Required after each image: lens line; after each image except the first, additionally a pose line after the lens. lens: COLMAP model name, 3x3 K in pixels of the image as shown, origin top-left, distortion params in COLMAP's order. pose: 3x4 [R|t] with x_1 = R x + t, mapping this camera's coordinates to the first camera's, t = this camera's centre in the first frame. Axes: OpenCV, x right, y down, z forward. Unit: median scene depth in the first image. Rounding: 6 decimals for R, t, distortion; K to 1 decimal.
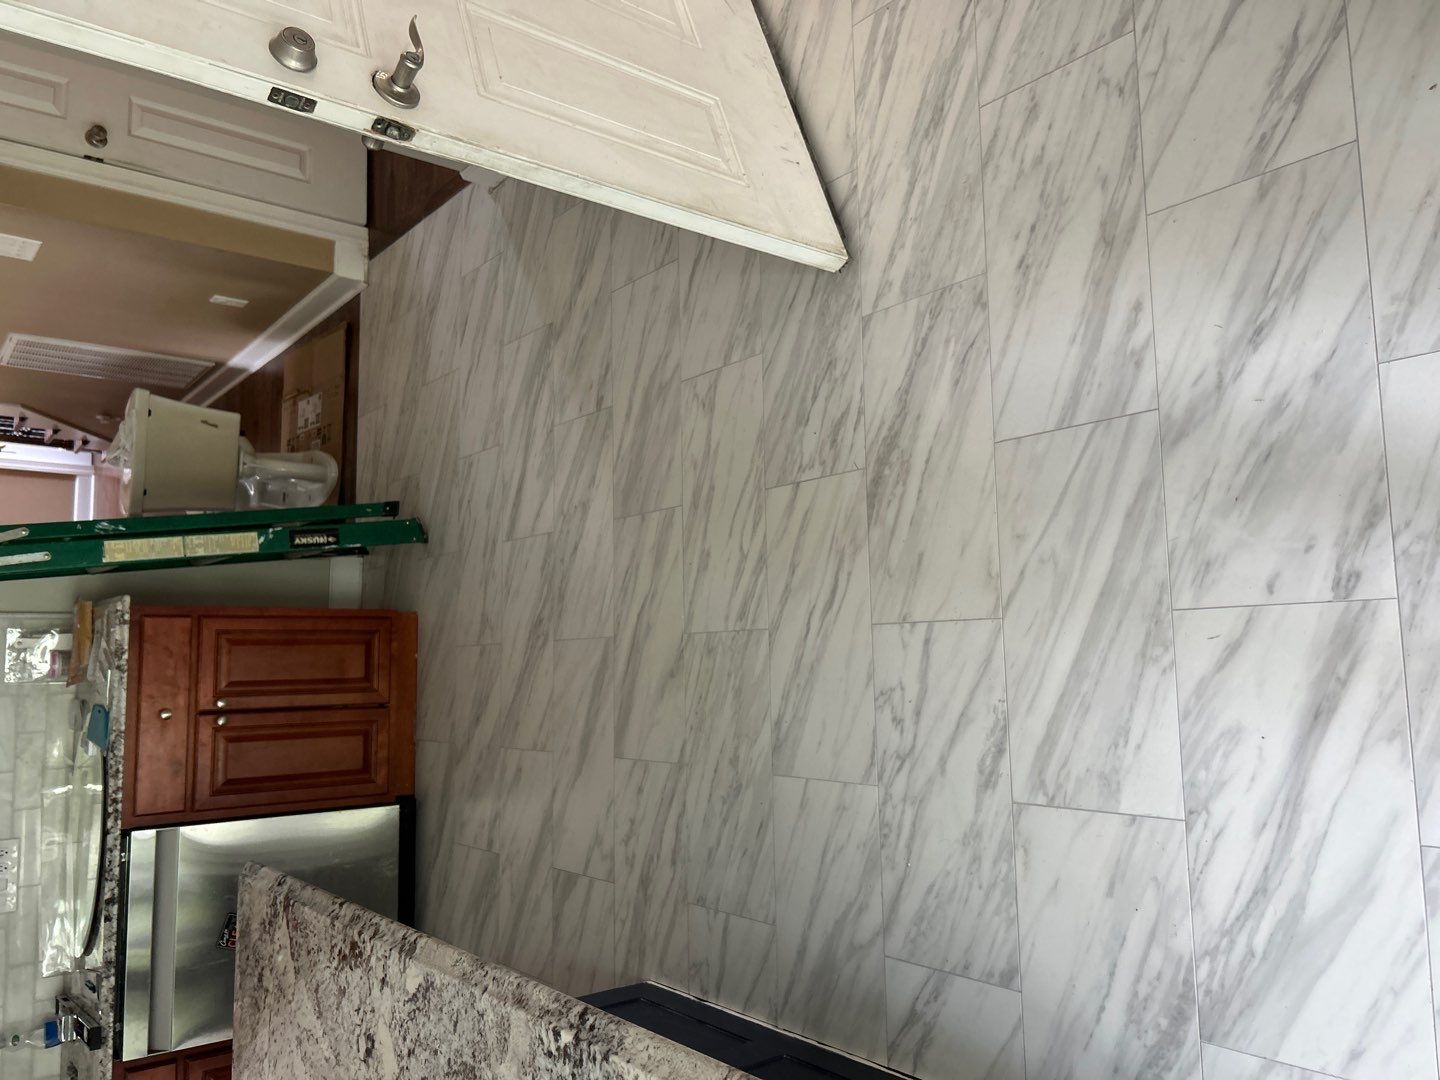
lens RADIAL K [[1089.8, 0, 720.0], [0, 1089.8, 540.0], [0, 0, 1]] dist [0.020061, -0.002412]
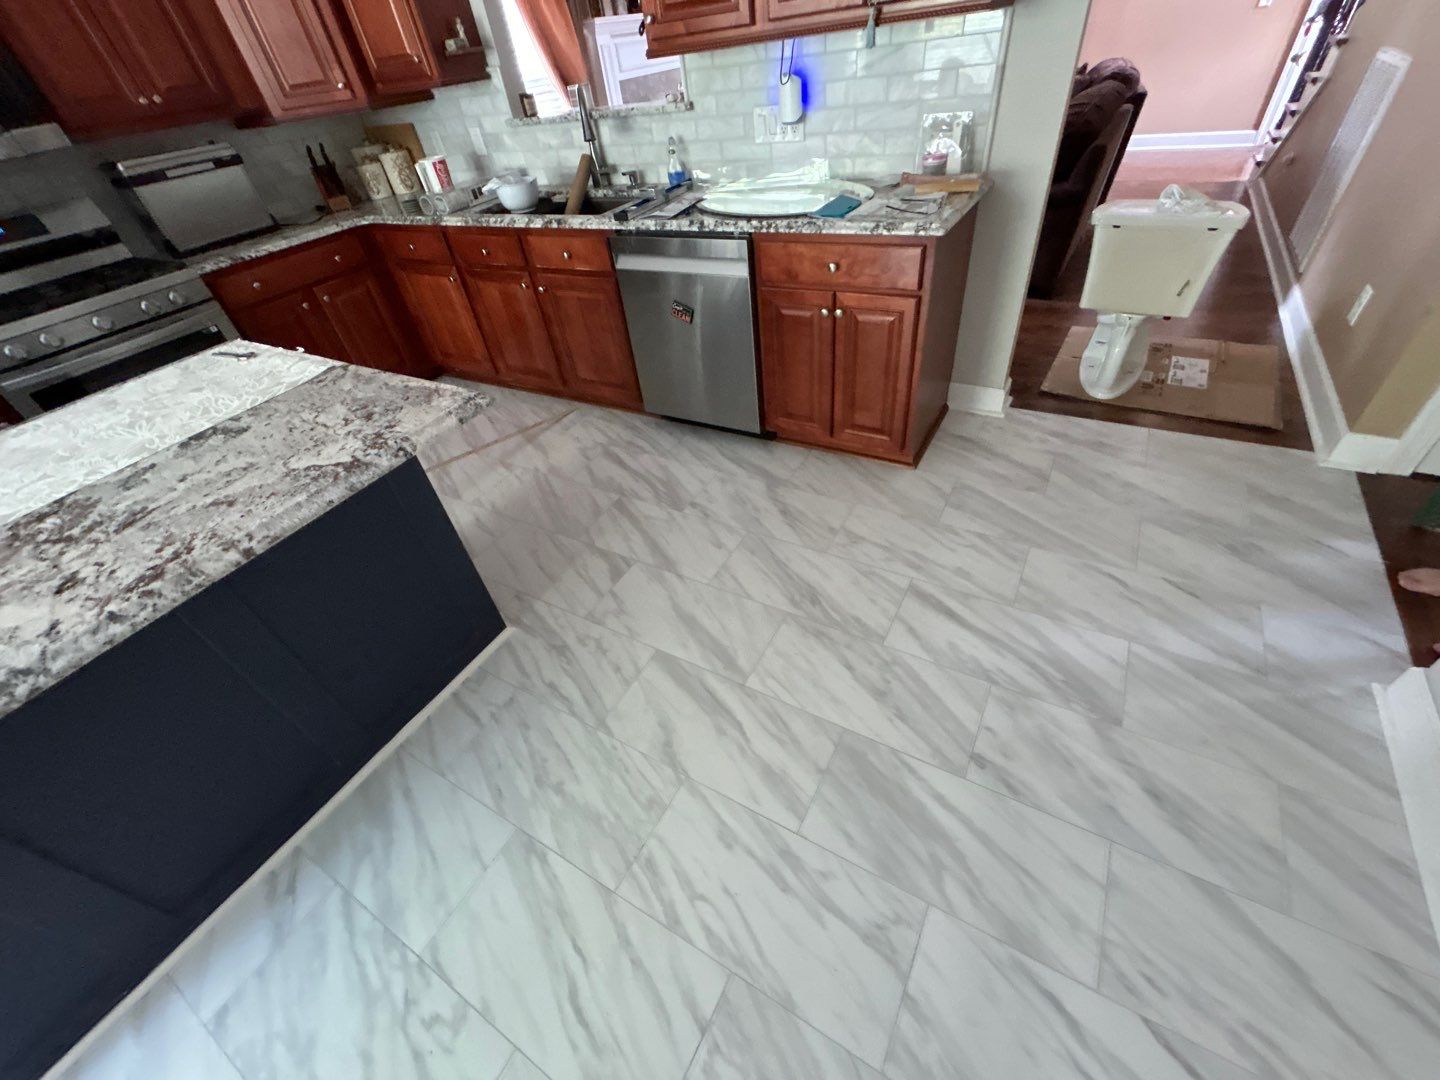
lens RADIAL K [[589.0, 0, 720.1], [0, 589.0, 528.2], [0, 0, 1]] dist [0.001321, -0.000038]
pose [[-0.241374, 0.962806, 0.121419, -0.293131], [-0.796636, -0.268039, 0.541780, -0.160709], [0.554175, 0.034044, 0.831704, 0.435026]]
